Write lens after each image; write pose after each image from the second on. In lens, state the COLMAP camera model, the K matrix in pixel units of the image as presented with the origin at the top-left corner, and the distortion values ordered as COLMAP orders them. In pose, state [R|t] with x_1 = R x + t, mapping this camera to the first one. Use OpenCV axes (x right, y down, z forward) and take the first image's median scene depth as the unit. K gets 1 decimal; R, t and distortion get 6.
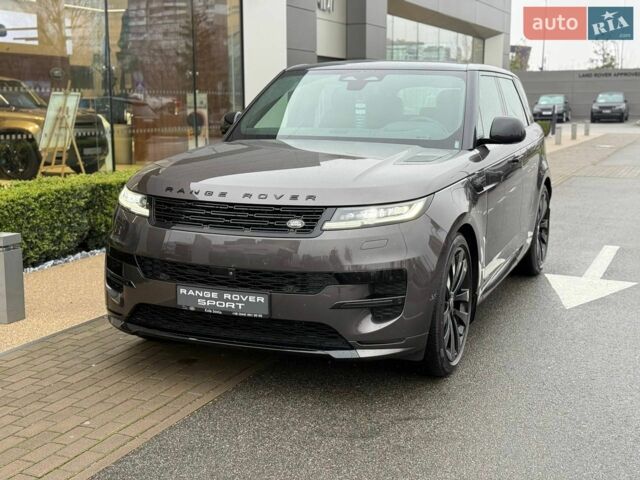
lens RADIAL K [[892.6, 0, 323.7], [0, 892.6, 242.4], [0, 0, 1]] dist [0.125983, 0.000000]
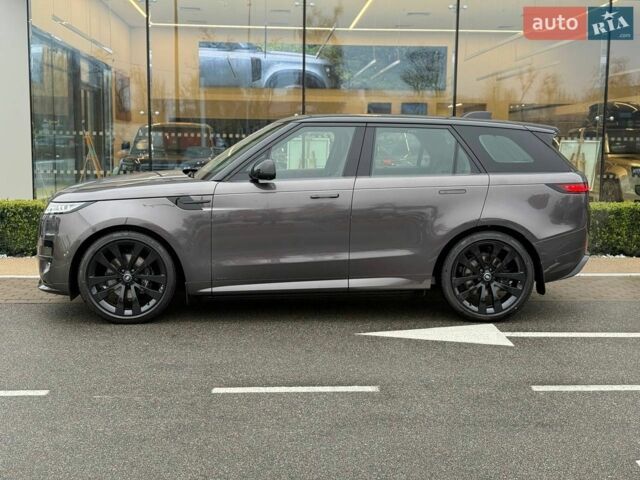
lens RADIAL K [[892.6, 0, 319.9], [0, 892.6, 240.0], [0, 0, 1]] dist [0.125983, 0.000000]
pose [[0.438312, 0.101991, -0.893017, 1.781228], [-0.152633, 0.987557, 0.037873, -0.110226], [0.885768, 0.119703, 0.448426, 0.667077]]
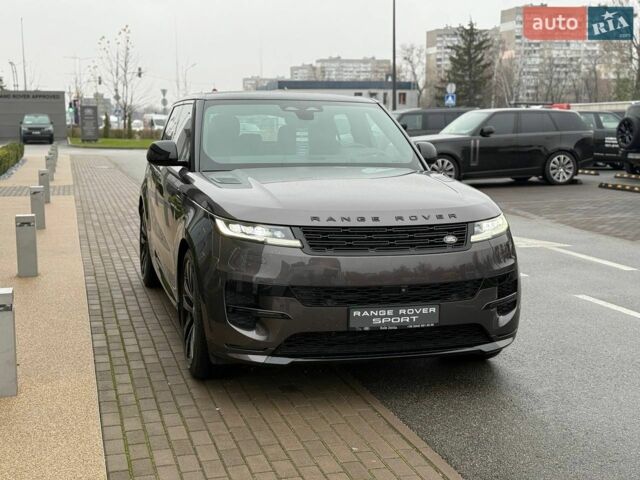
lens RADIAL K [[892.6, 0, 320.5], [0, 892.6, 245.2], [0, 0, 1]] dist [0.125983, 0.000000]
pose [[0.785179, -0.085909, 0.613282, -0.836749], [0.097603, 0.995121, 0.014437, -0.044947], [-0.611529, 0.048523, 0.789732, 0.197566]]
